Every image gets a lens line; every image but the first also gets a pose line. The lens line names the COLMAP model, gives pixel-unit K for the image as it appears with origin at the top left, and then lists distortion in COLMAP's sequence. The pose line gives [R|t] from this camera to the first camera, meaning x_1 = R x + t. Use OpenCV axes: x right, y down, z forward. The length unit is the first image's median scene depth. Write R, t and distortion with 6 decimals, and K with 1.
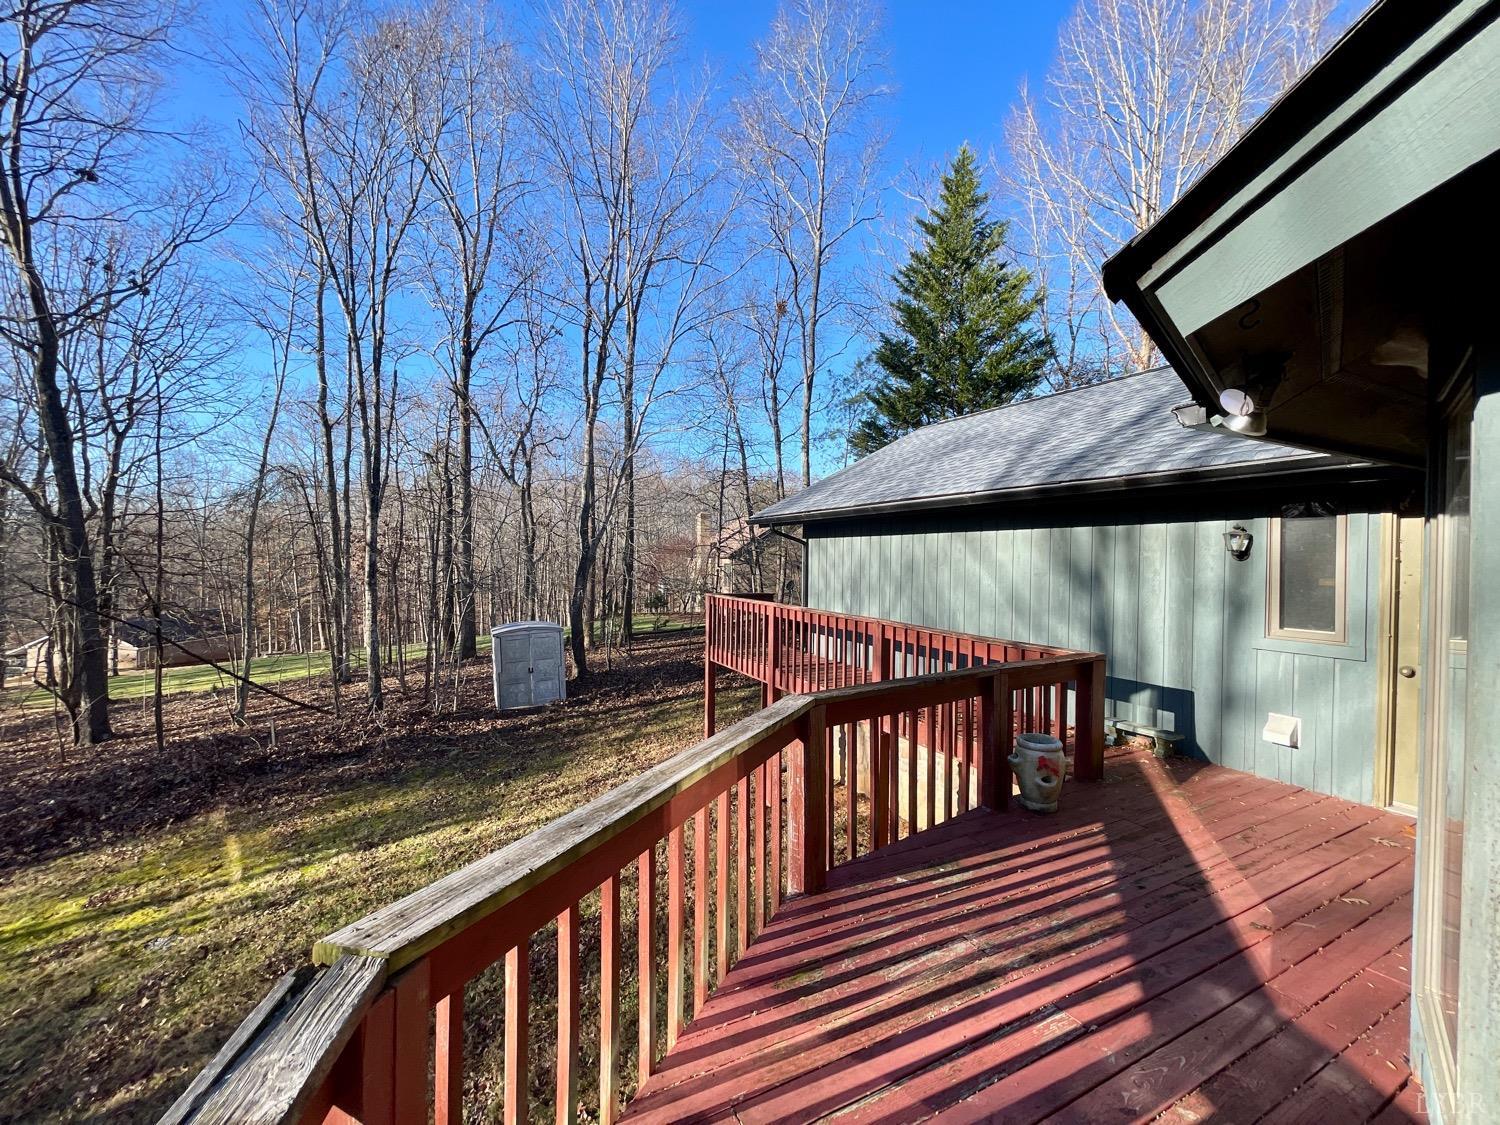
lens RADIAL K [[605.3, 0, 752.4], [0, 605.3, 565.6], [0, 0, 1]] dist [-0.000558, -0.000271]
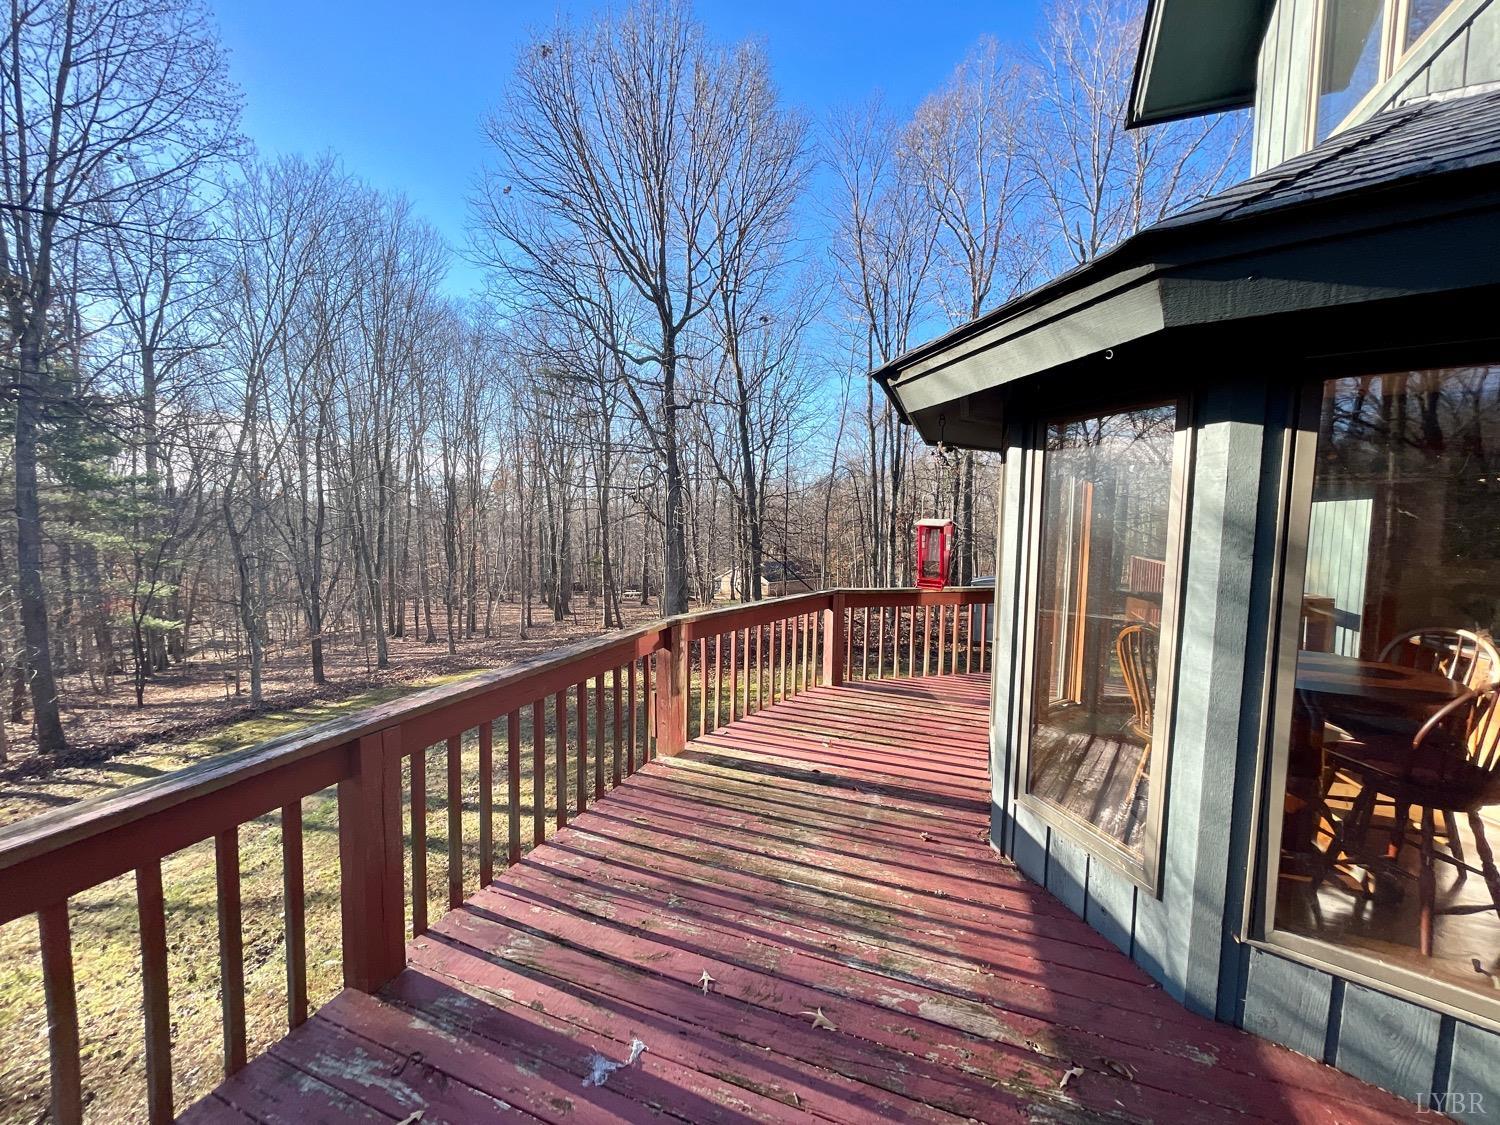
lens RADIAL K [[605.3, 0, 745.6], [0, 605.3, 560.4], [0, 0, 1]] dist [-0.000558, -0.000271]
pose [[0.677281, 0.056630, -0.733542, 0.234183], [-0.022771, 0.998169, 0.056035, -0.000129], [0.735372, -0.021248, 0.677331, -0.275937]]
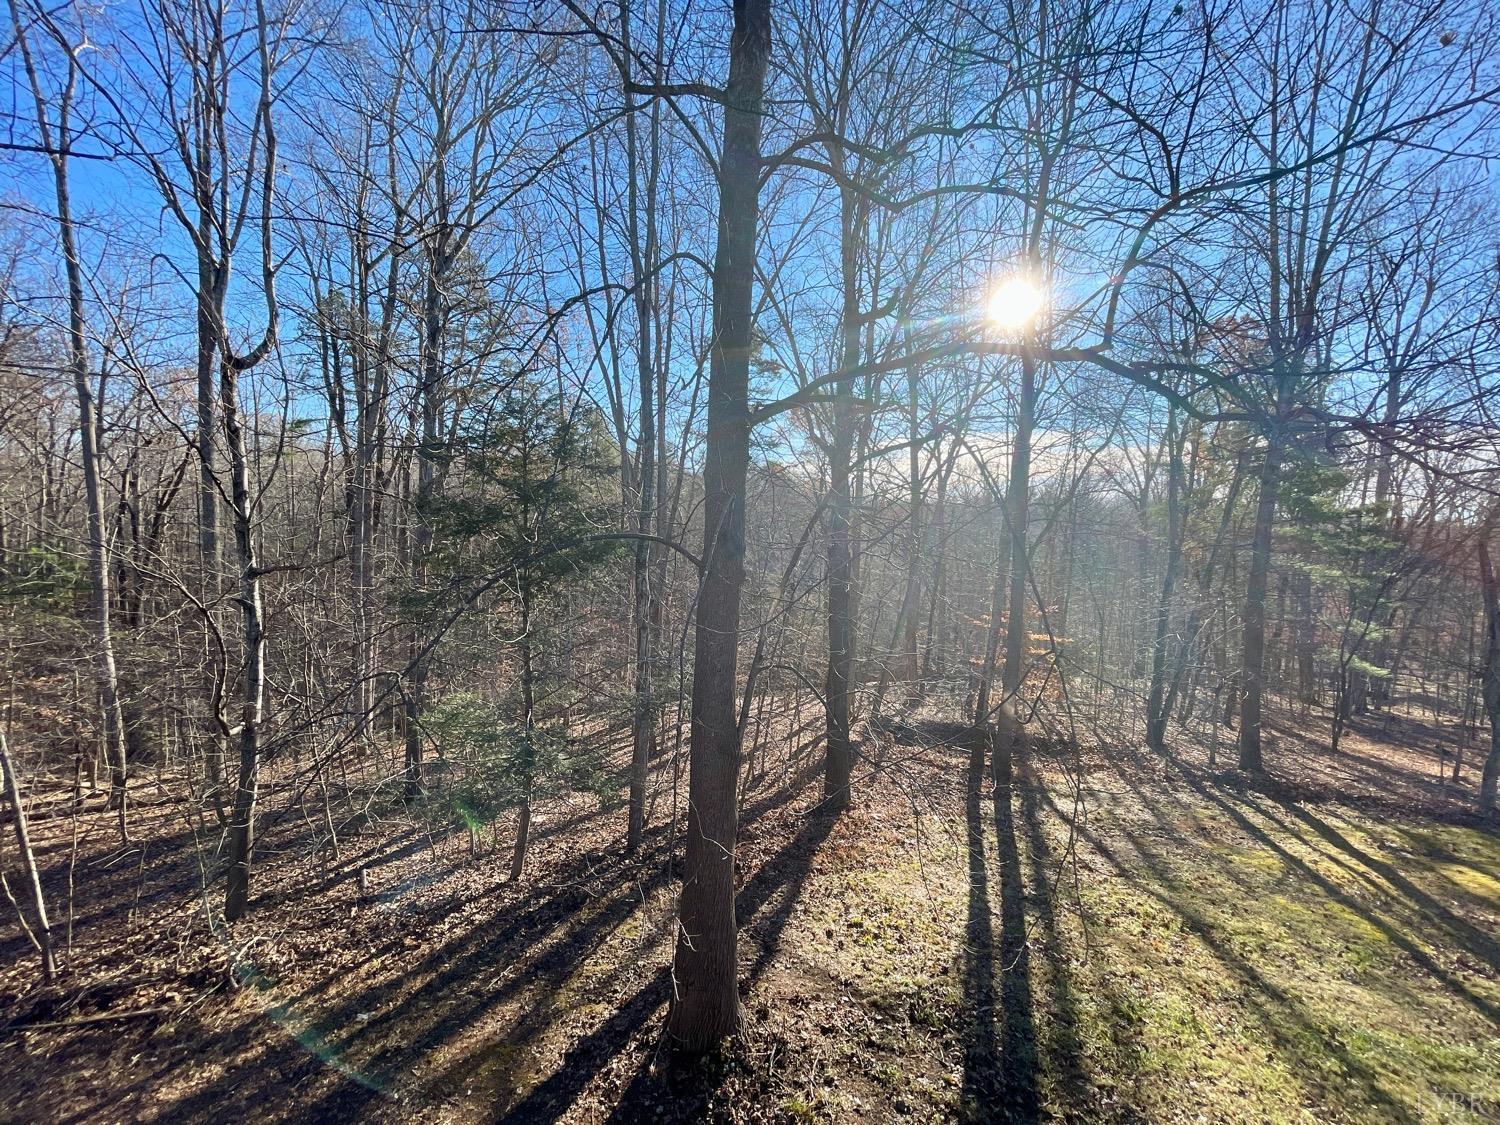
lens RADIAL K [[605.3, 0, 746.0], [0, 605.3, 564.6], [0, 0, 1]] dist [-0.000558, -0.000271]
pose [[-0.737458, 0.022693, -0.675011, 0.074291], [-0.039680, 0.996253, 0.076844, -0.012665], [0.674226, 0.083453, -0.733795, -0.301093]]
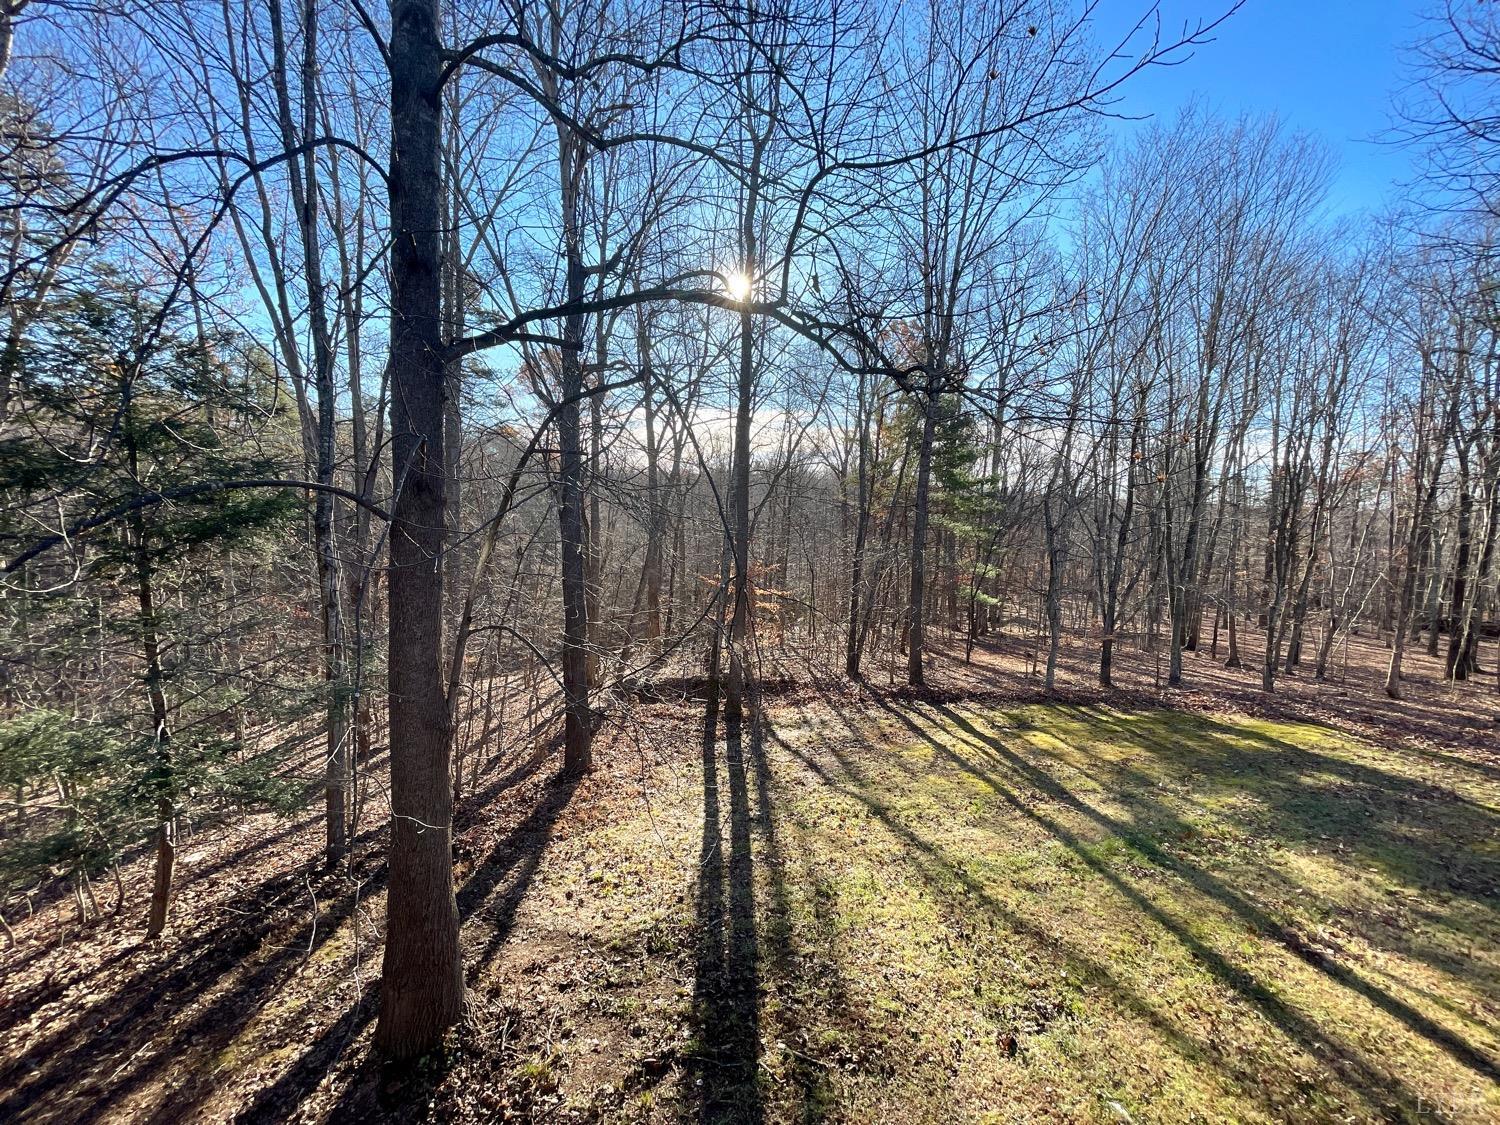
lens RADIAL K [[605.3, 0, 745.7], [0, 605.3, 563.3], [0, 0, 1]] dist [-0.000558, -0.000271]
pose [[-0.400627, 0.081829, -0.912580, 0.061801], [-0.040308, 0.993466, 0.106777, 0.001608], [0.915354, 0.079562, -0.394711, -0.287211]]
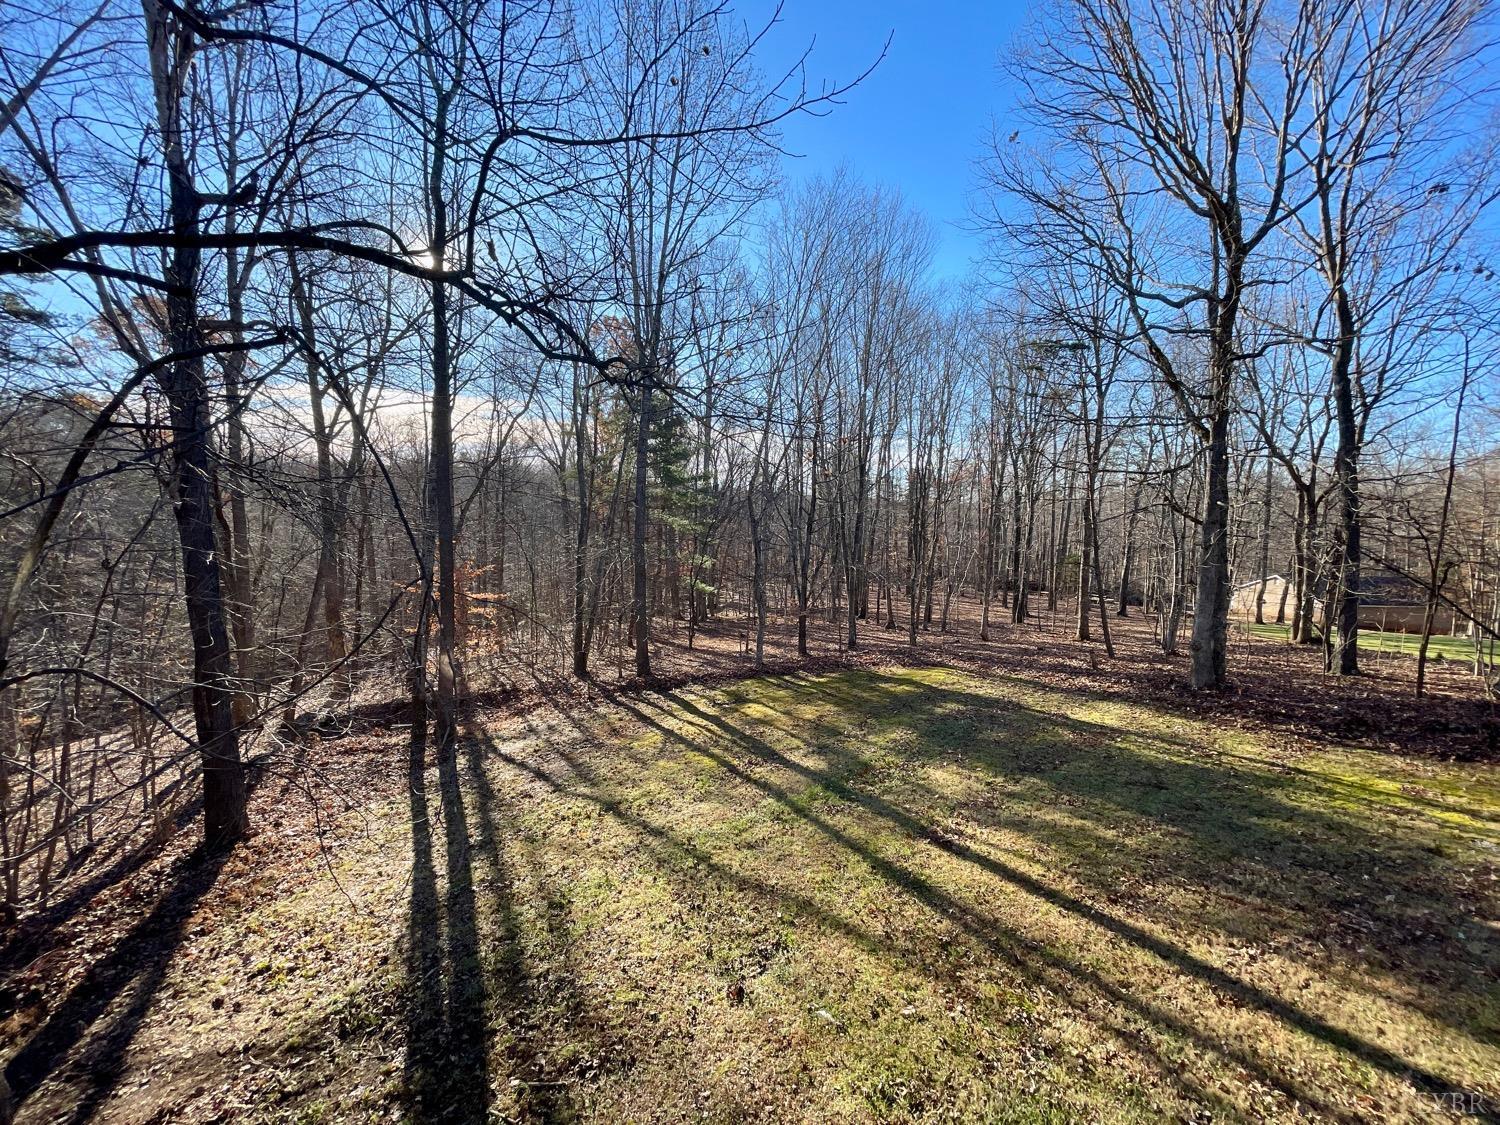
lens RADIAL K [[605.3, 0, 745.6], [0, 605.3, 564.1], [0, 0, 1]] dist [-0.000558, -0.000271]
pose [[0.037076, 0.098922, -0.994404, 0.055825], [-0.037528, 0.994524, 0.097535, 0.002768], [0.998608, 0.033702, 0.040585, -0.282218]]
